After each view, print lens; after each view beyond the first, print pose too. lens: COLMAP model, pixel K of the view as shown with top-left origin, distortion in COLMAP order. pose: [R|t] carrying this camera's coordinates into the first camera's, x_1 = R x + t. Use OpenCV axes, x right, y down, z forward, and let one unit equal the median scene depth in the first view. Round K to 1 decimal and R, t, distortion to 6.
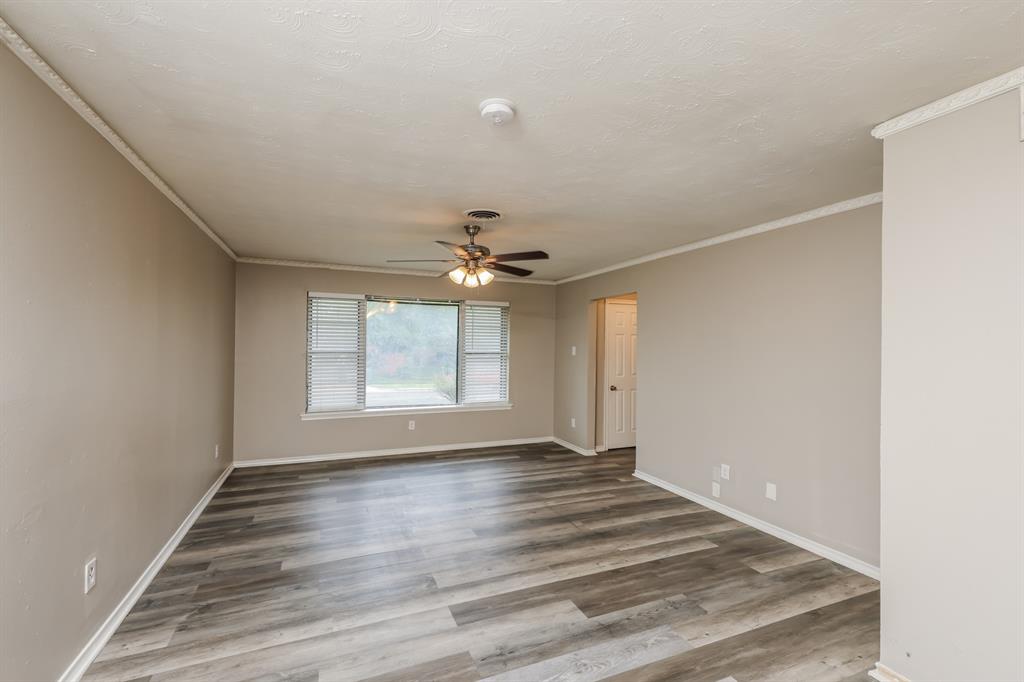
lens RADIAL K [[466.5, 0, 526.6], [0, 466.5, 347.6], [0, 0, 1]] dist [-0.000349, -0.000171]
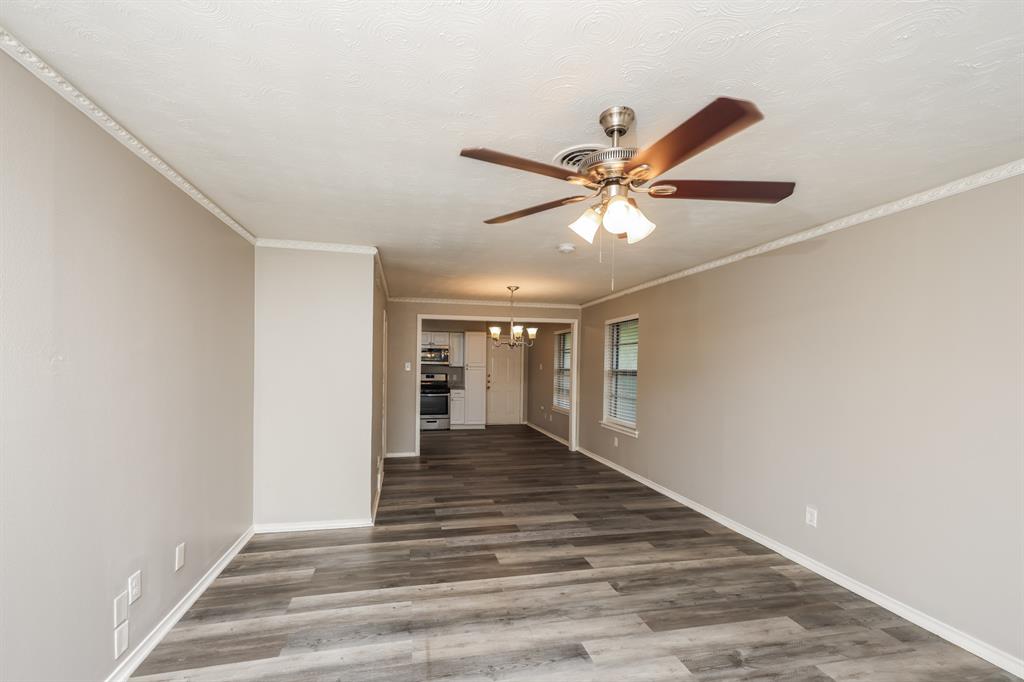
lens RADIAL K [[483.7, 0, 516.1], [0, 483.7, 375.5], [0, 0, 1]] dist [0.001975, 0.000020]
pose [[-0.985066, -0.032170, 0.169146, -0.096626], [-0.027725, 0.999207, 0.028578, -0.011115], [-0.169931, 0.023461, -0.985177, 1.388021]]
